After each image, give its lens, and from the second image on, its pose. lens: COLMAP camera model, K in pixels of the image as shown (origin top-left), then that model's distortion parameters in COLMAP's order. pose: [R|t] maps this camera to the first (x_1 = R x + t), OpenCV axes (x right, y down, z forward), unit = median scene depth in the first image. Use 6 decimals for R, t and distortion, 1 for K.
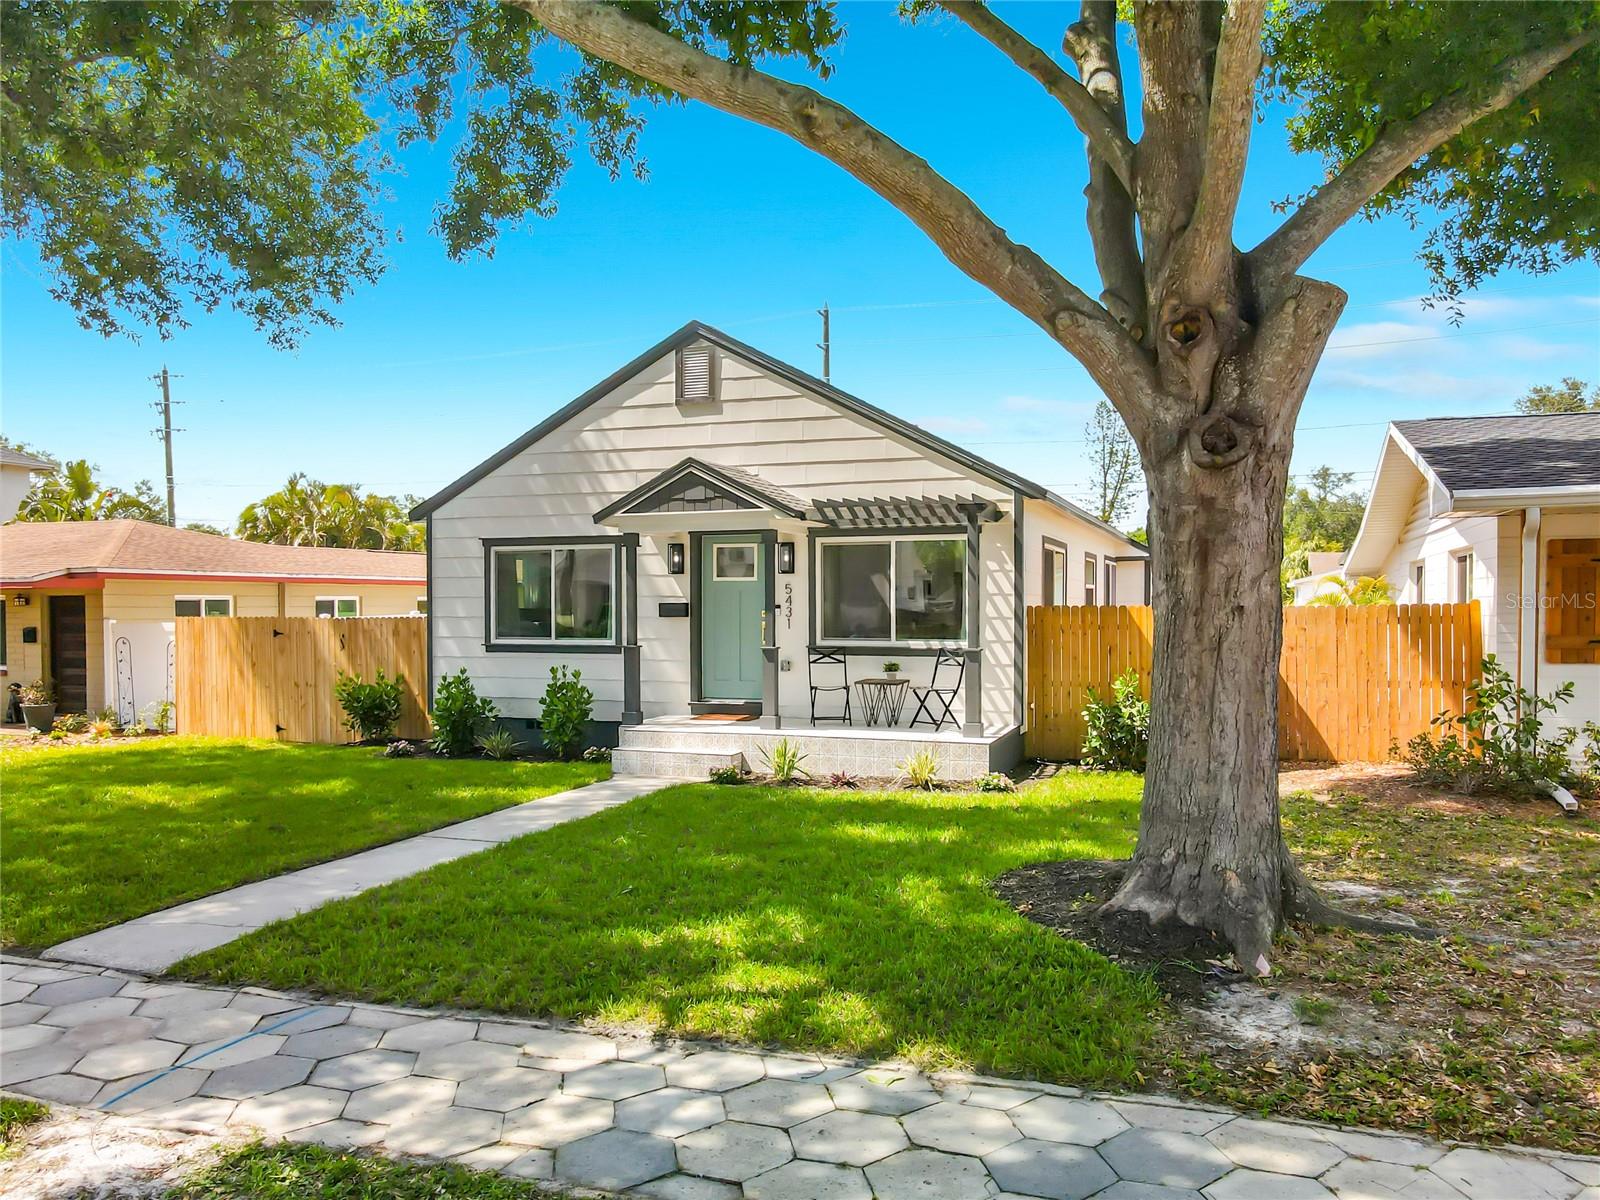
lens RADIAL K [[1214.0, 0, 794.1], [0, 1214.0, 598.5], [0, 0, 1]] dist [-0.005835, -0.002087]
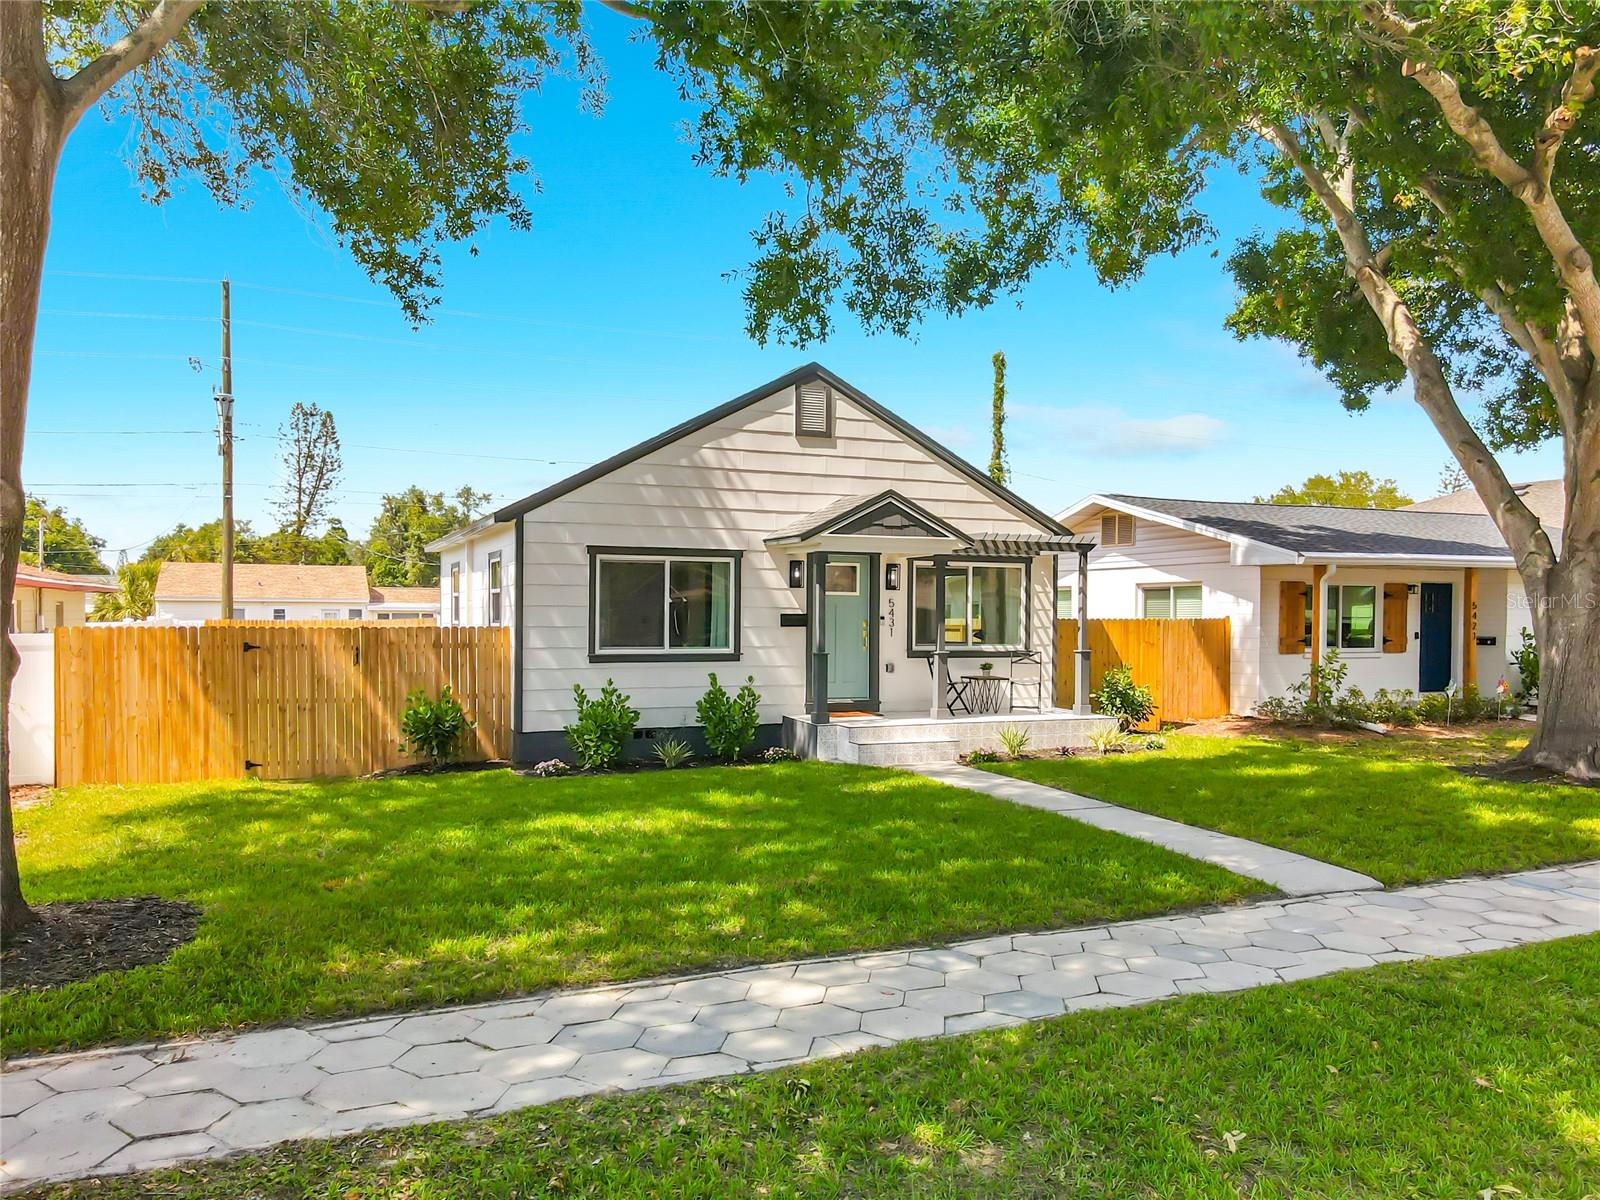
lens RADIAL K [[1214.0, 0, 790.7], [0, 1214.0, 603.5], [0, 0, 1]] dist [-0.005835, -0.002087]
pose [[0.725382, 0.013152, 0.688221, -0.858614], [-0.010825, 0.999912, -0.007699, 0.002447], [-0.688261, -0.001865, 0.725461, 0.201530]]
